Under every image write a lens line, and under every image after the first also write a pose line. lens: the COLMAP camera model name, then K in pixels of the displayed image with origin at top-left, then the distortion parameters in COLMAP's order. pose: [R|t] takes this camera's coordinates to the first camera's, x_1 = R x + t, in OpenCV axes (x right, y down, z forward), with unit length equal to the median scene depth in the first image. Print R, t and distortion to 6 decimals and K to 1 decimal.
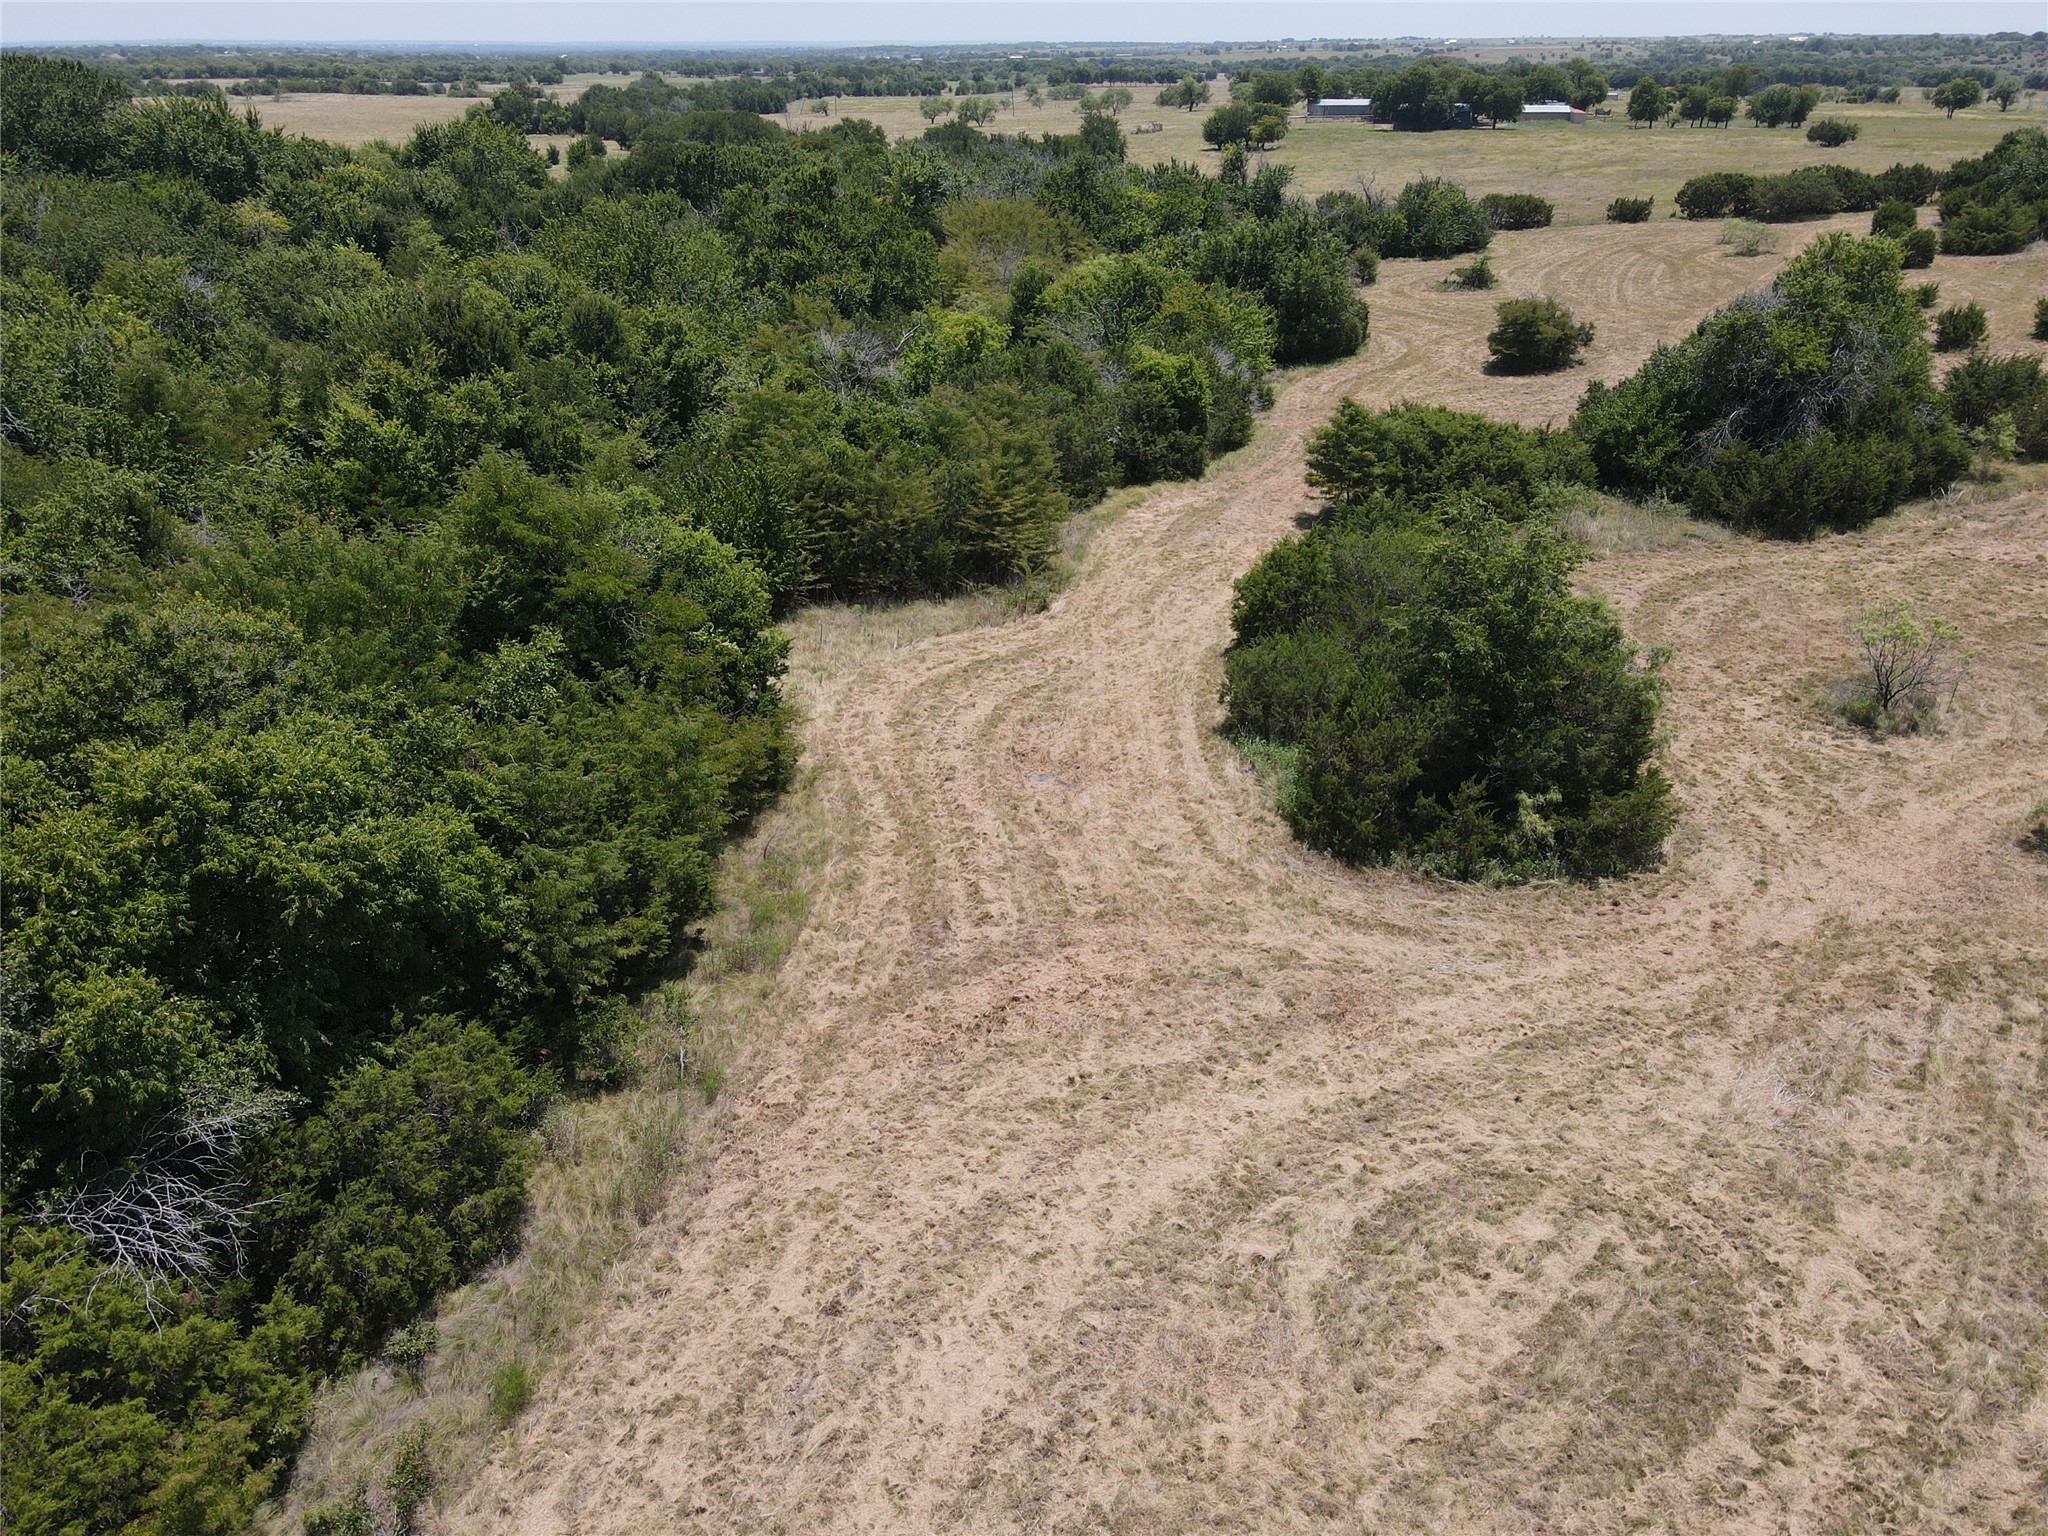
lens RADIAL K [[1491.3, 0, 1018.6], [0, 1491.3, 768.3], [0, 0, 1]] dist [0.005366, 0.010537]
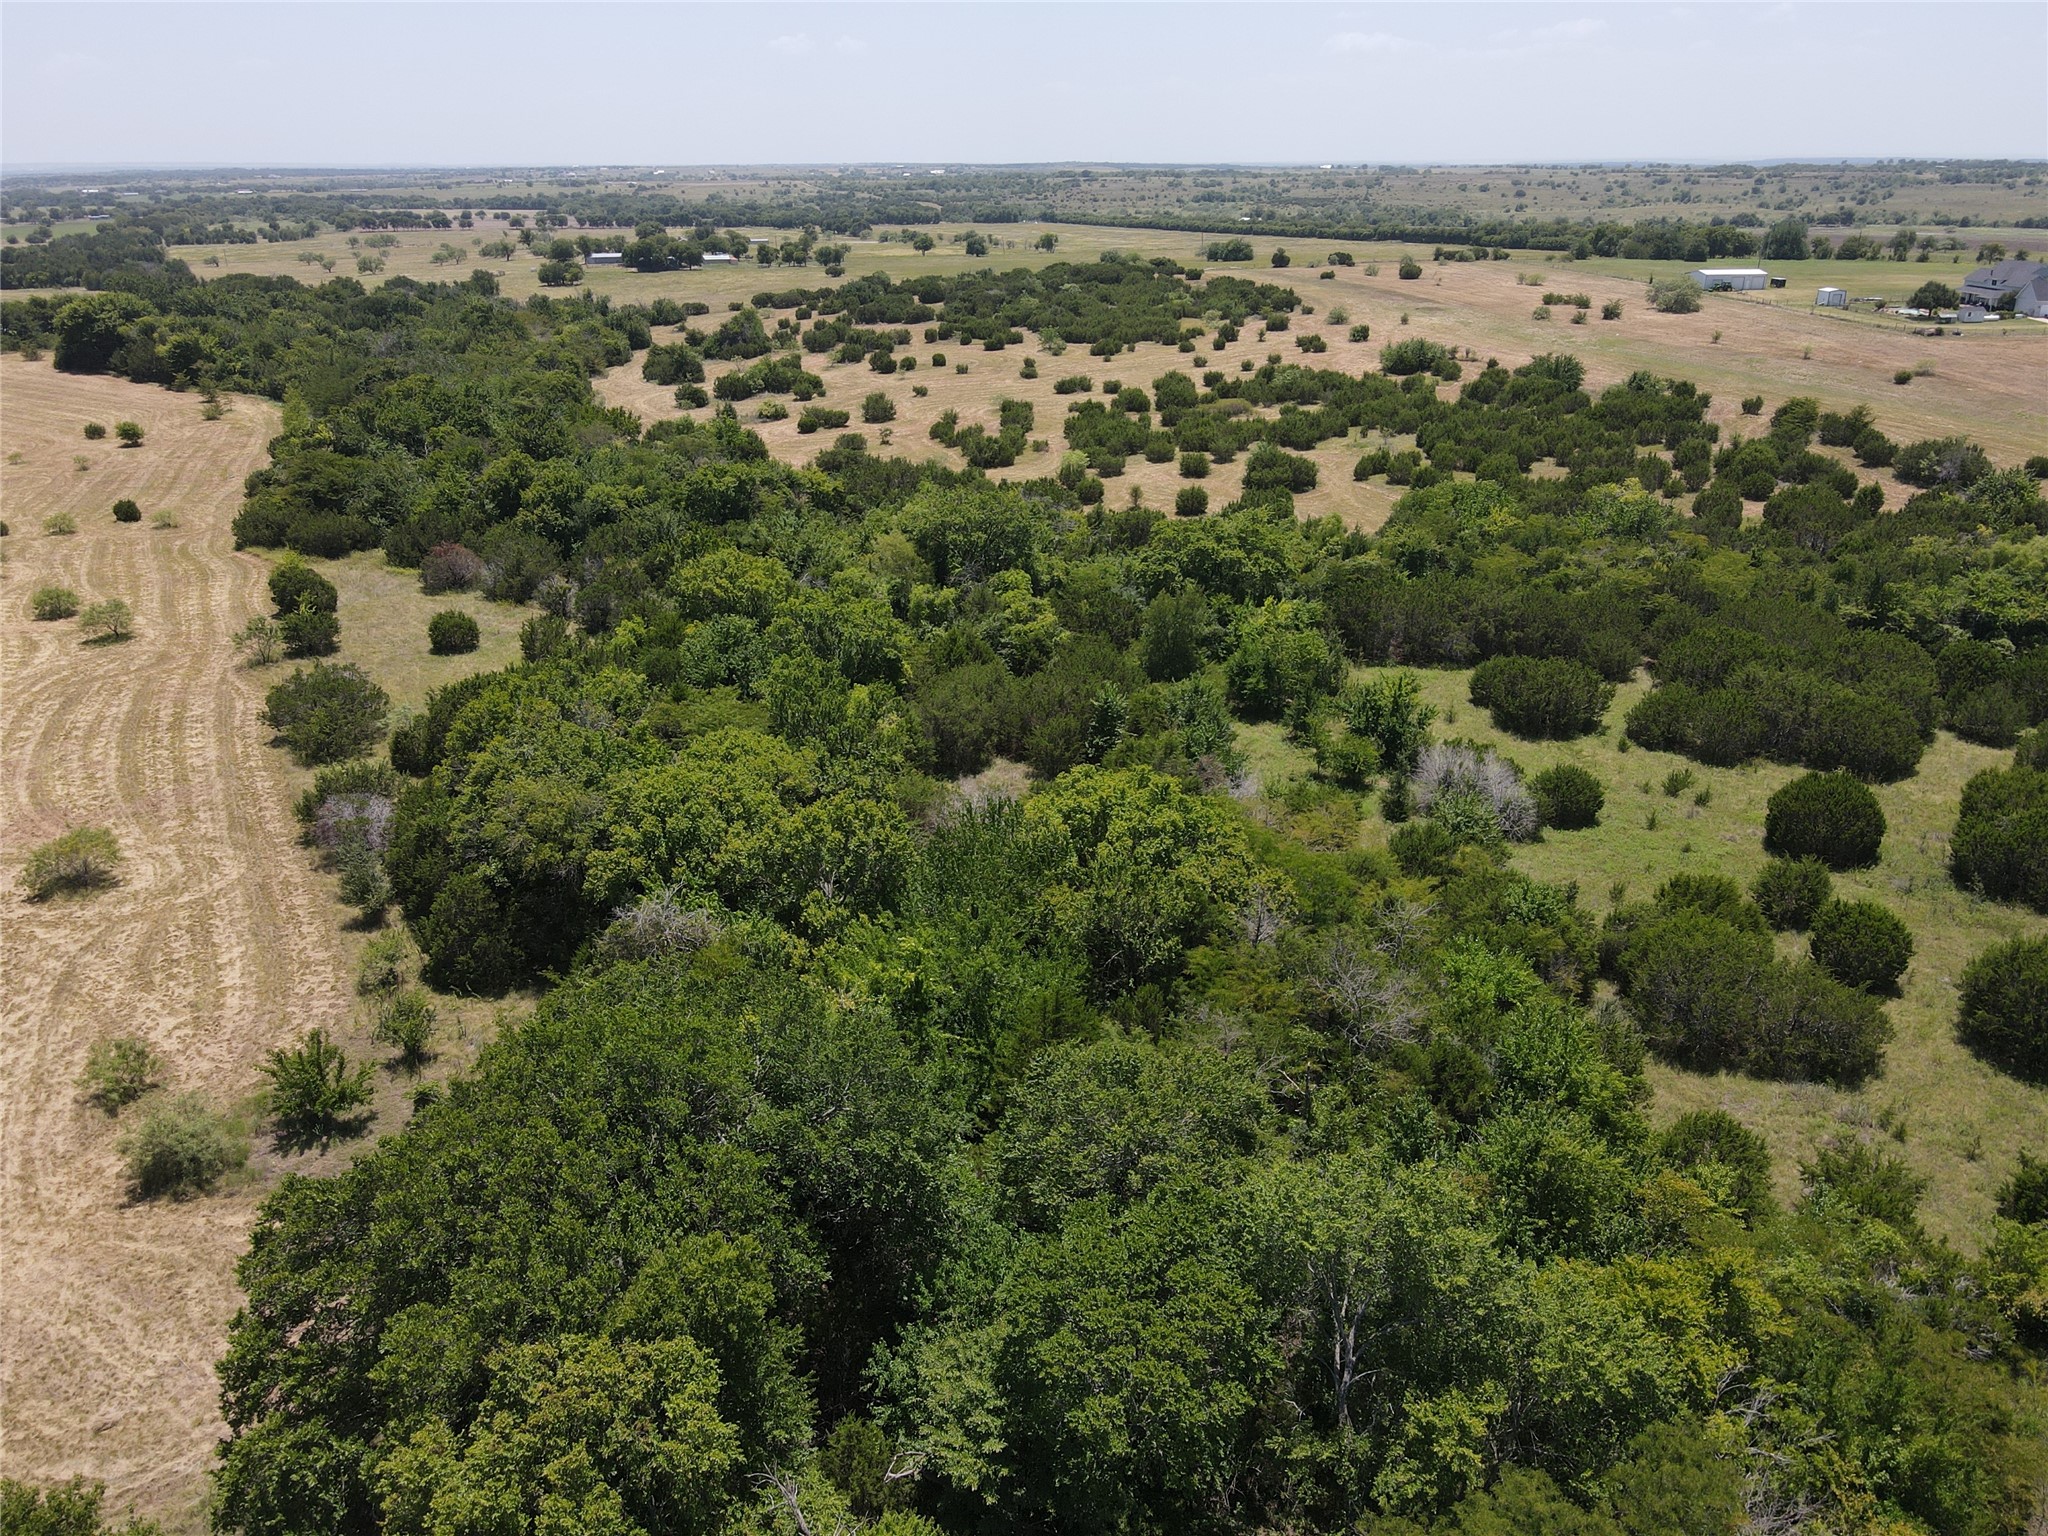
lens RADIAL K [[1491.3, 0, 1018.6], [0, 1491.3, 768.3], [0, 0, 1]] dist [0.005366, 0.010537]
pose [[0.889923, -0.173156, 0.421965, -0.384144], [0.200988, 0.979347, -0.022002, 0.551379], [-0.409440, 0.104390, 0.906345, -1.426073]]
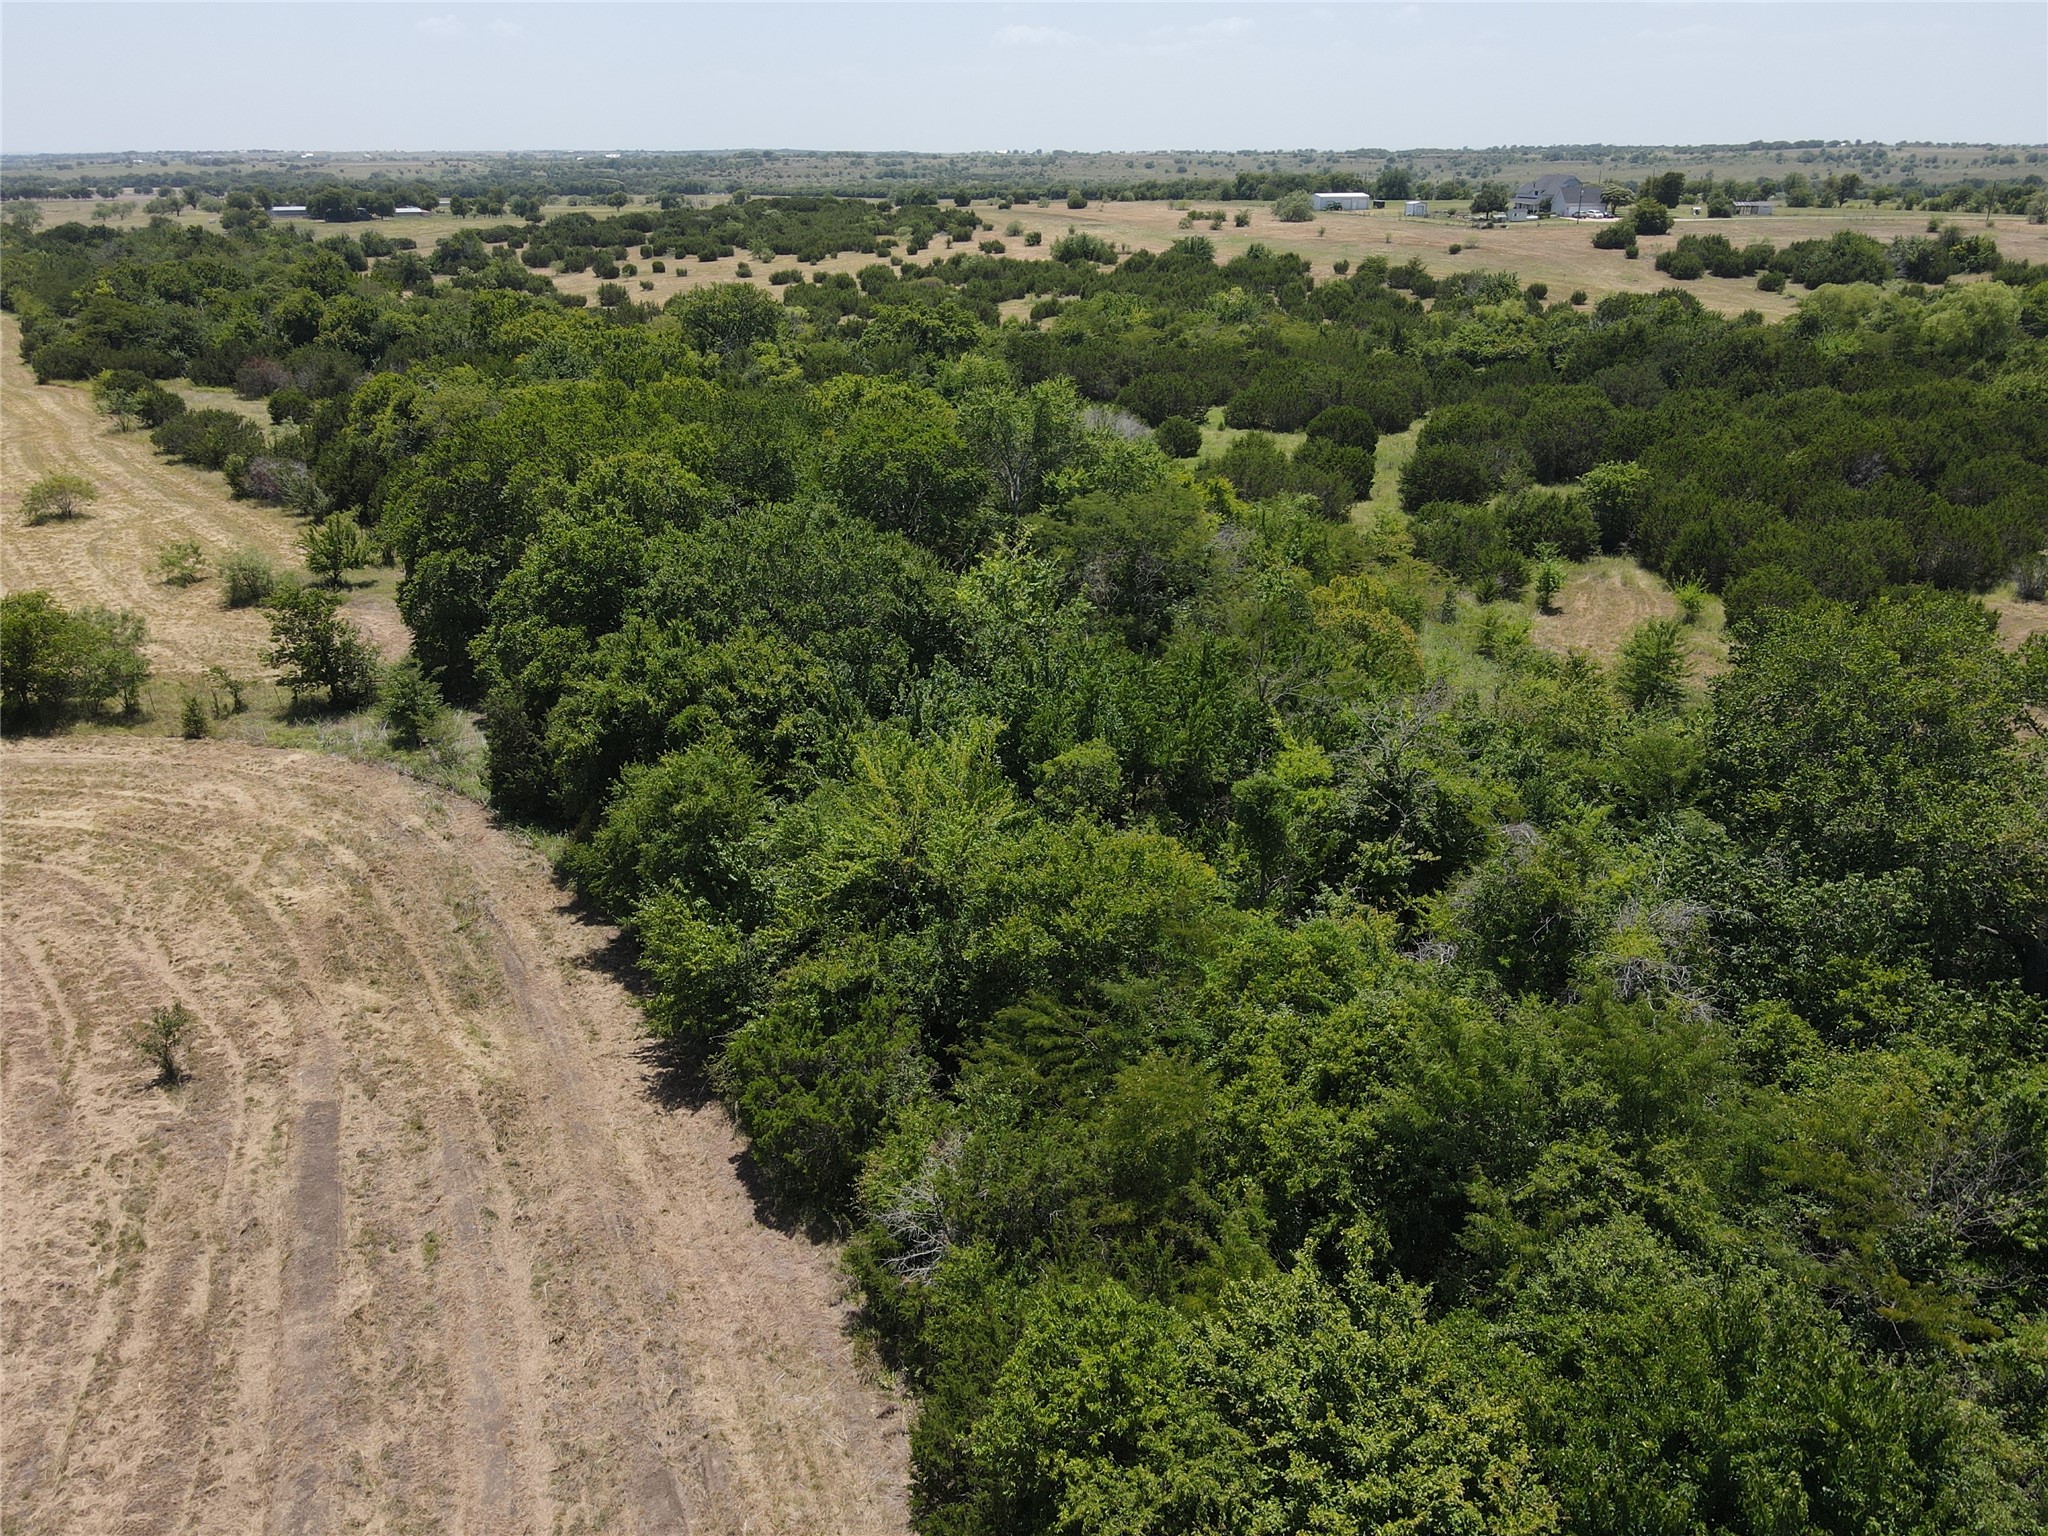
lens RADIAL K [[1491.3, 0, 1018.6], [0, 1491.3, 768.3], [0, 0, 1]] dist [0.005366, 0.010537]
pose [[0.782762, -0.237501, 0.575219, -0.533964], [0.272297, 0.961846, 0.026591, 0.714007], [-0.559587, 0.135816, 0.817567, -1.582680]]
